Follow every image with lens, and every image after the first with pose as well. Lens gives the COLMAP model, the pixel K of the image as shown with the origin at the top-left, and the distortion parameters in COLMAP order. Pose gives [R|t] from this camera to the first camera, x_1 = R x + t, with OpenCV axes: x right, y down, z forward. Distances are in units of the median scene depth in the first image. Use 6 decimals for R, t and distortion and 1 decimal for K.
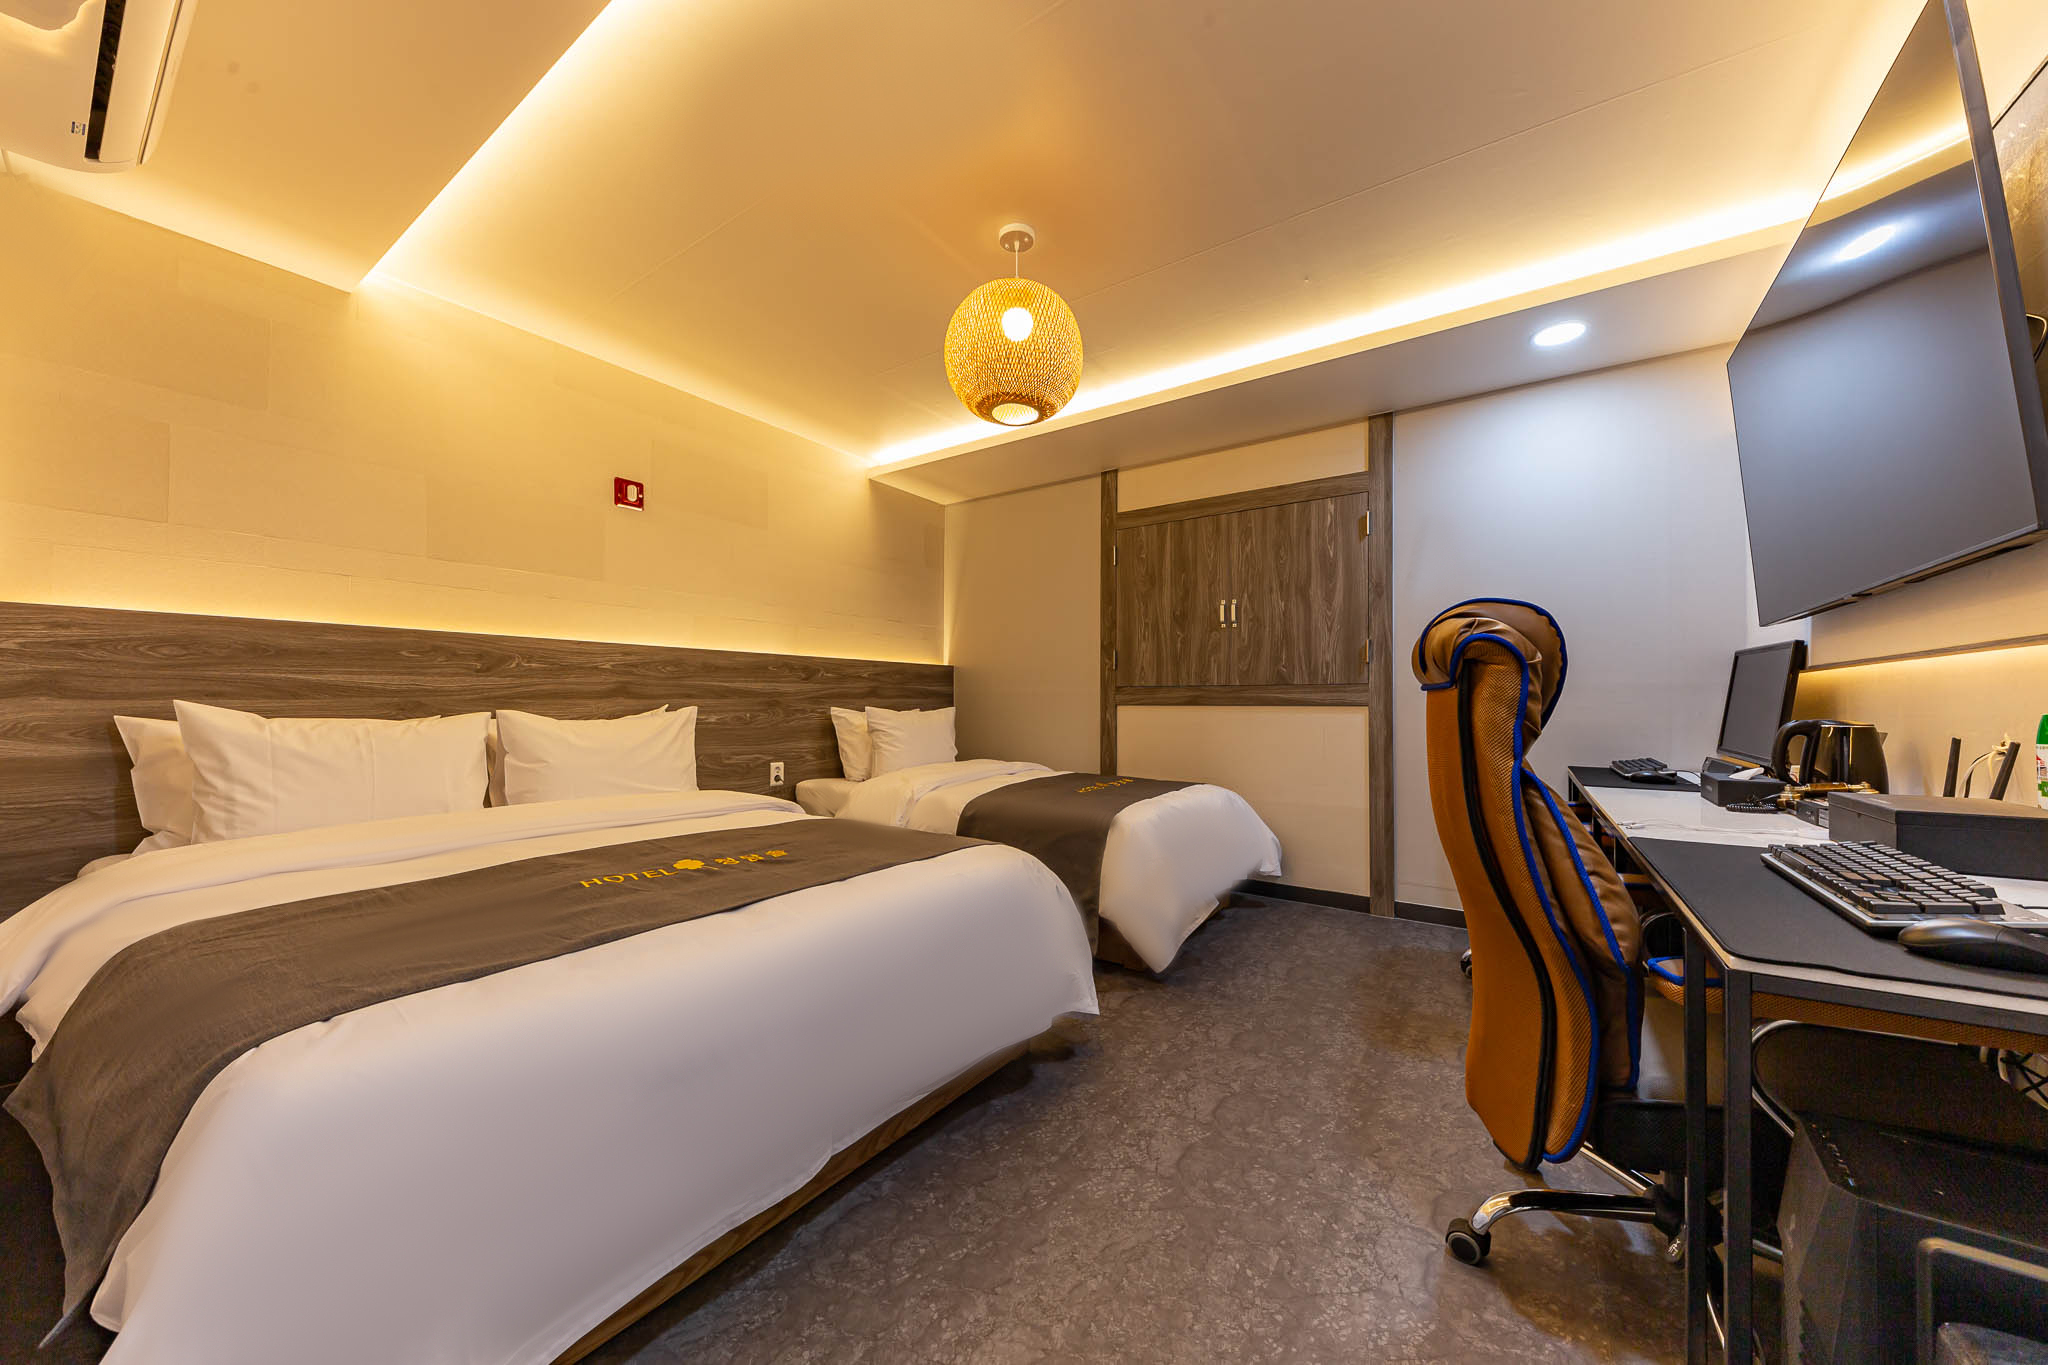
lens RADIAL K [[708.4, 0, 1030.4], [0, 708.4, 689.8], [0, 0, 1]] dist [-0.000385, -0.000355]
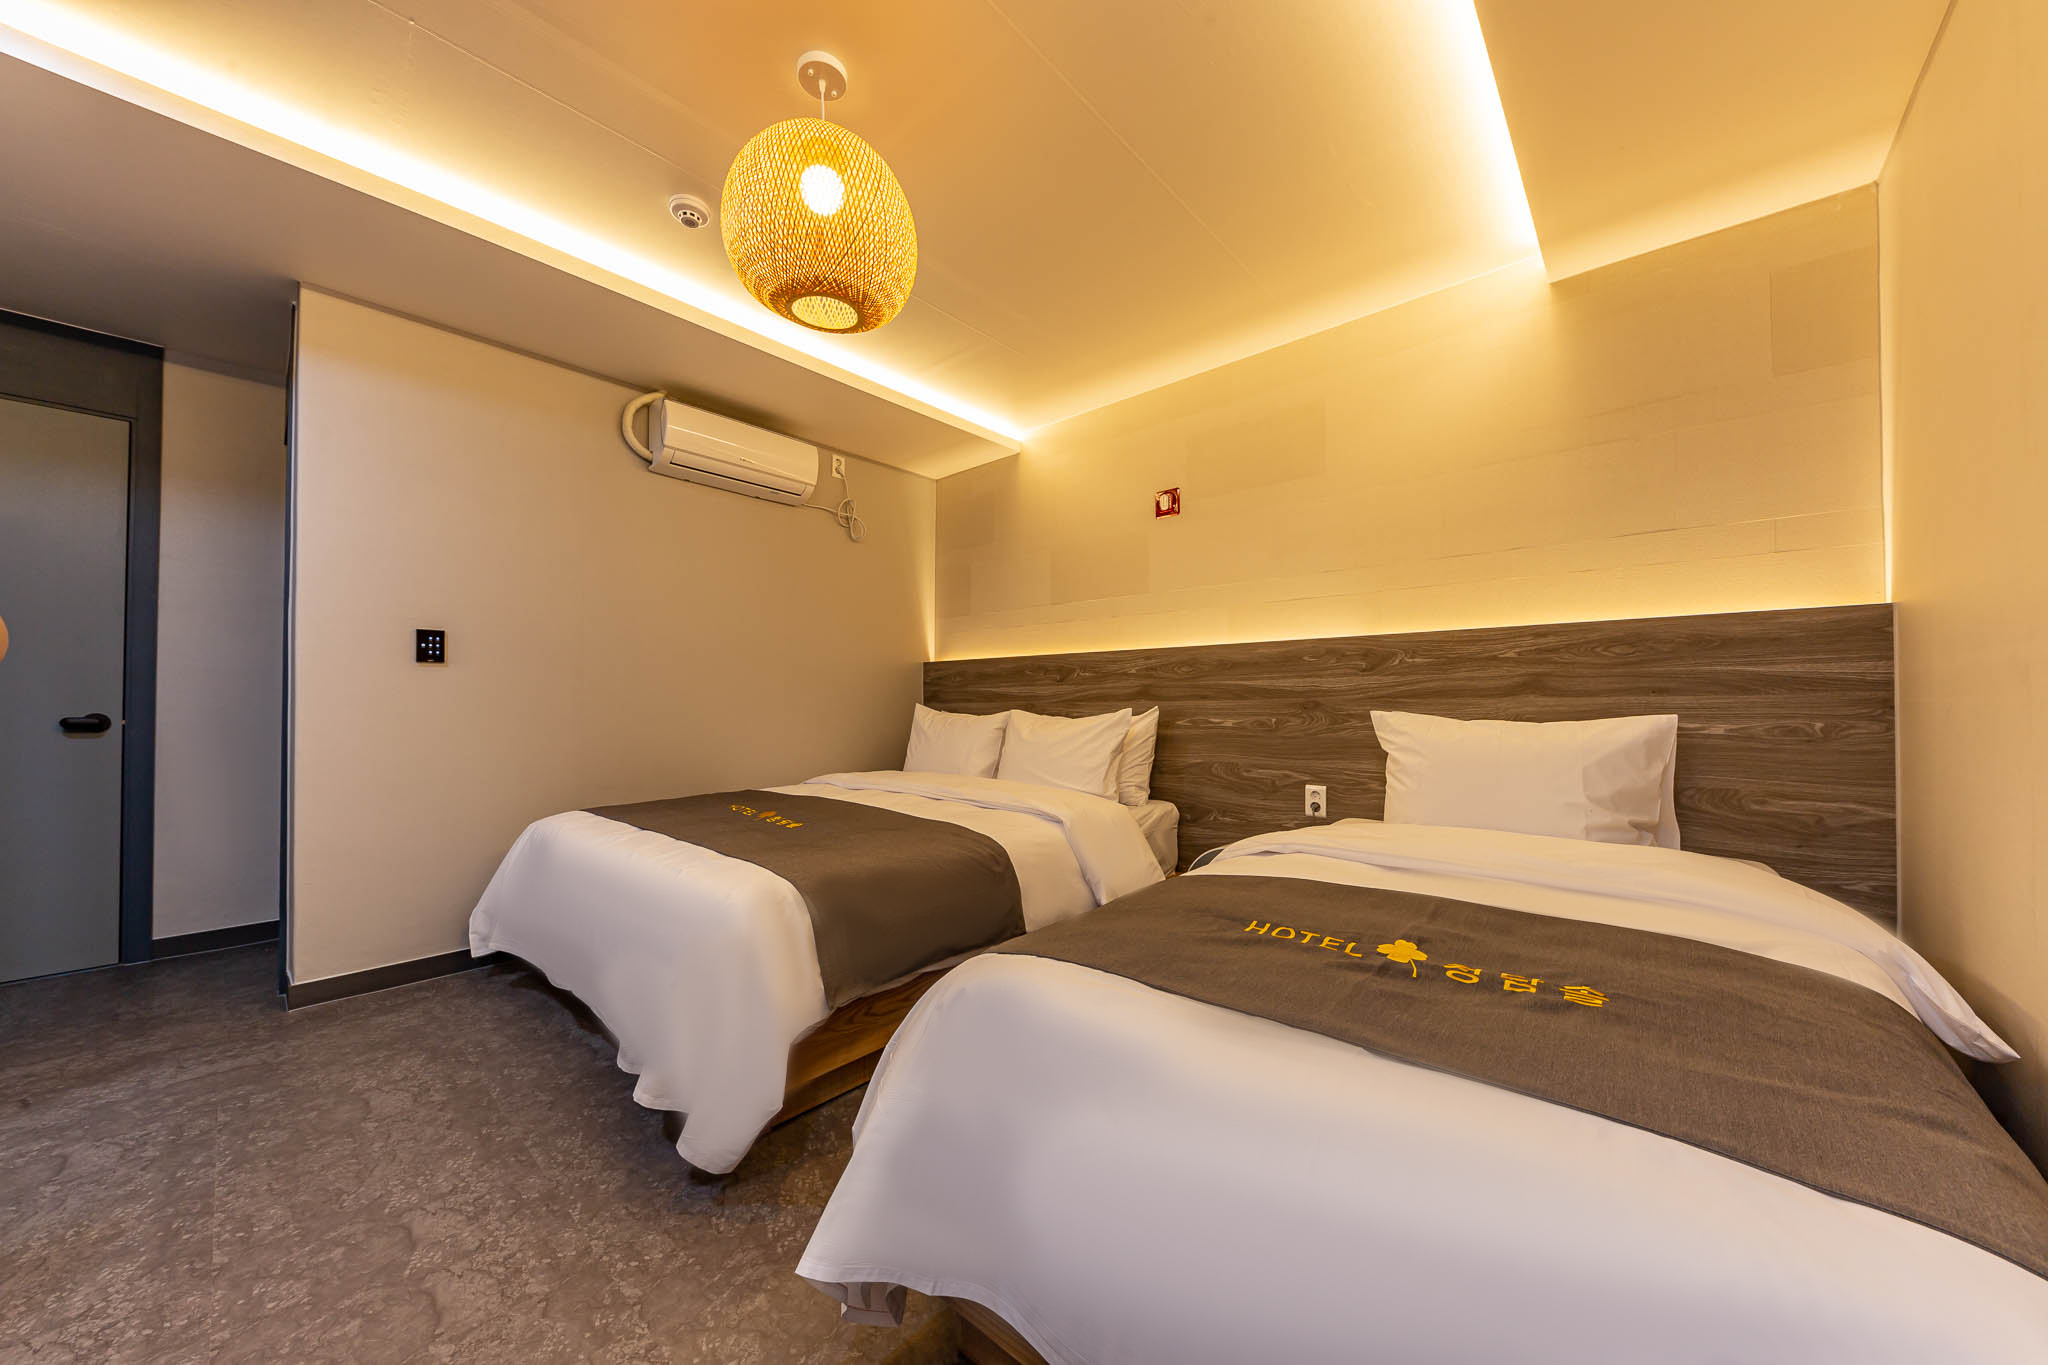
lens RADIAL K [[708.4, 0, 1030.4], [0, 708.4, 689.8], [0, 0, 1]] dist [-0.000385, -0.000355]
pose [[-0.135547, -0.011191, -0.990708, 0.450838], [0.024828, 0.999584, -0.014688, 0.006623], [0.990460, -0.026588, -0.135213, 0.866958]]
